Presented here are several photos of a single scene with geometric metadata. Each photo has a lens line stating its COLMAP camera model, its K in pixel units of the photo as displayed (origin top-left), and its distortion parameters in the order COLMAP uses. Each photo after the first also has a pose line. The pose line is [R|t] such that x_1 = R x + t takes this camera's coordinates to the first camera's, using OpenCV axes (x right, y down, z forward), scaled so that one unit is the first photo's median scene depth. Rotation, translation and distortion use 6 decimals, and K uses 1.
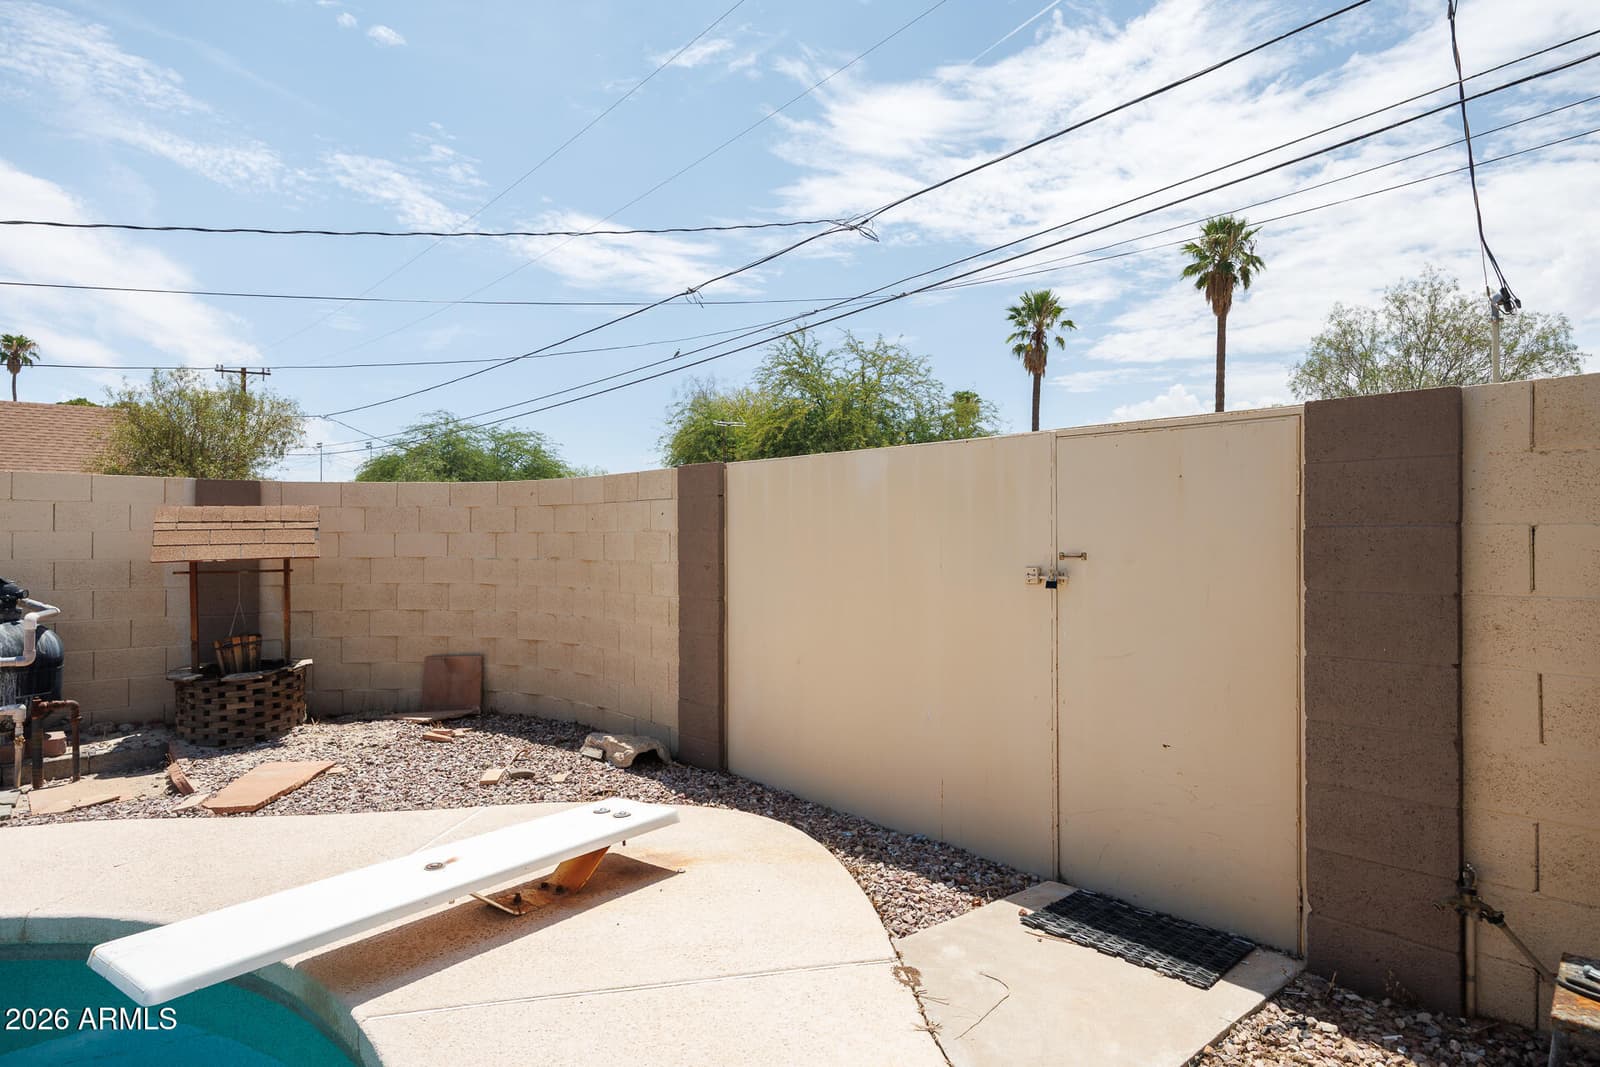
lens RADIAL K [[994.1, 0, 800.0], [0, 994.1, 533.5], [0, 0, 1]] dist [-0.018264, -0.000203]
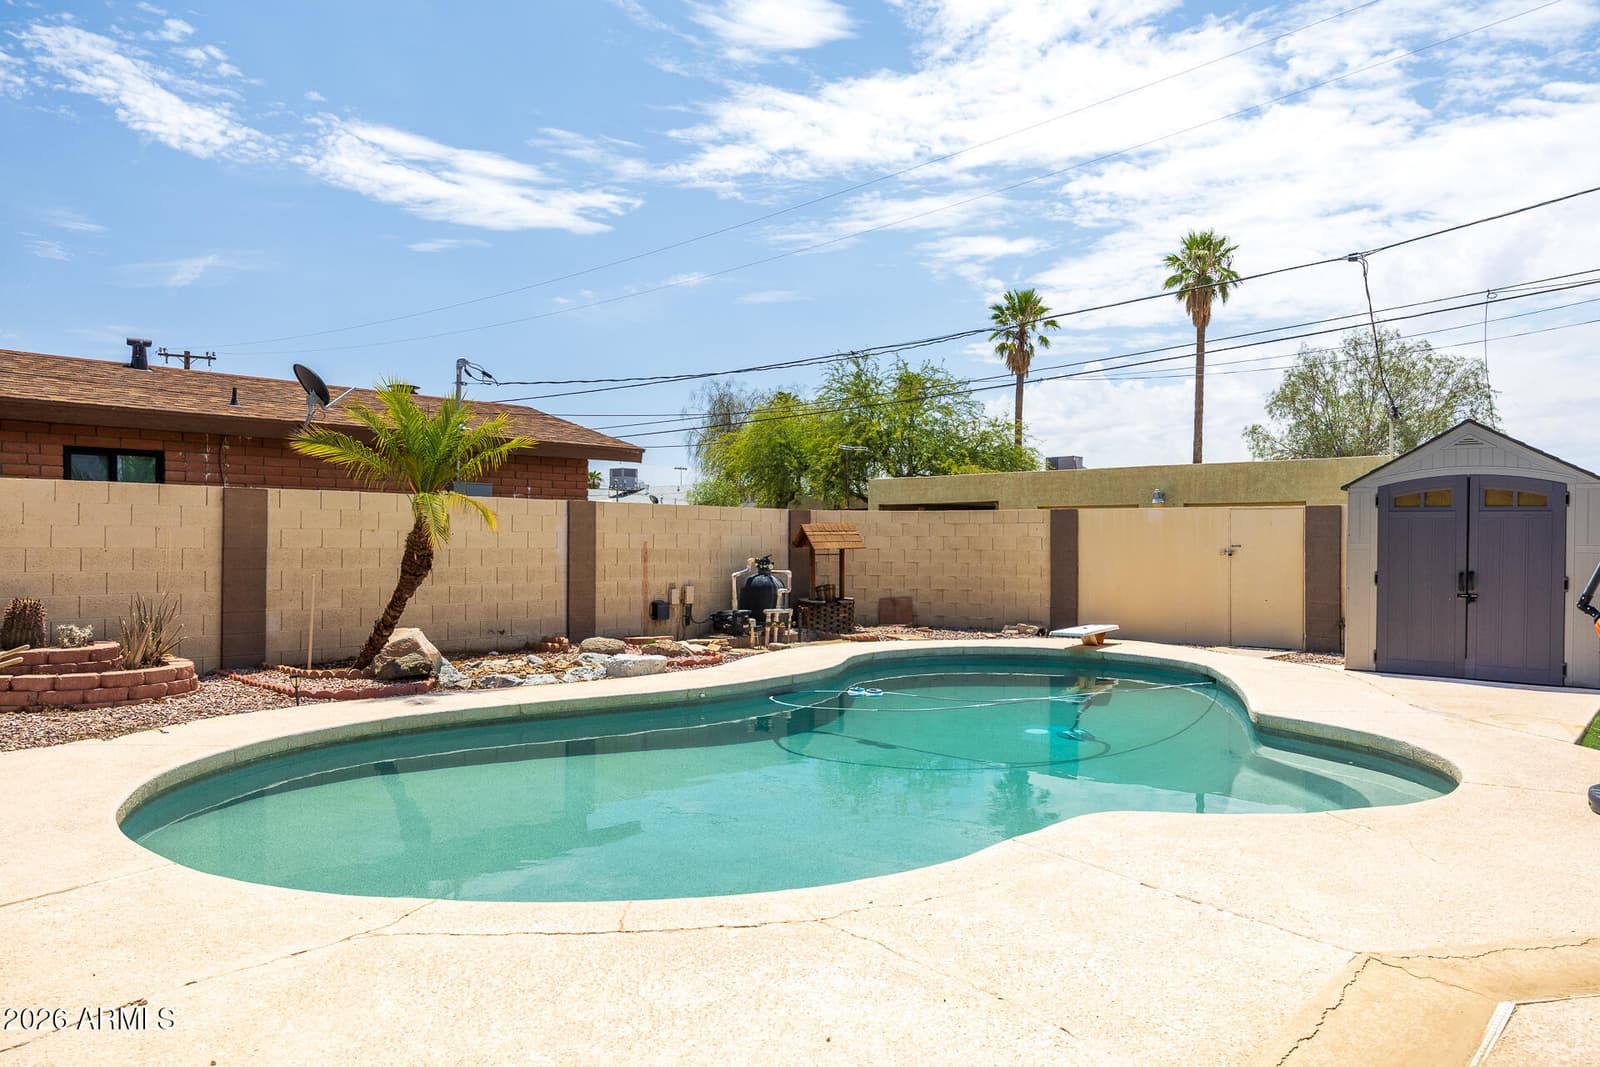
lens RADIAL K [[1277.1, 0, 800.0], [0, 1277.1, 533.5], [0, 0, 1]] dist [-0.077537, 0.002515]
pose [[0.992843, 0.006783, 0.119230, -0.149499], [-0.006784, 0.999977, -0.000402, -0.000562], [-0.119230, -0.000409, 0.992867, -0.268107]]
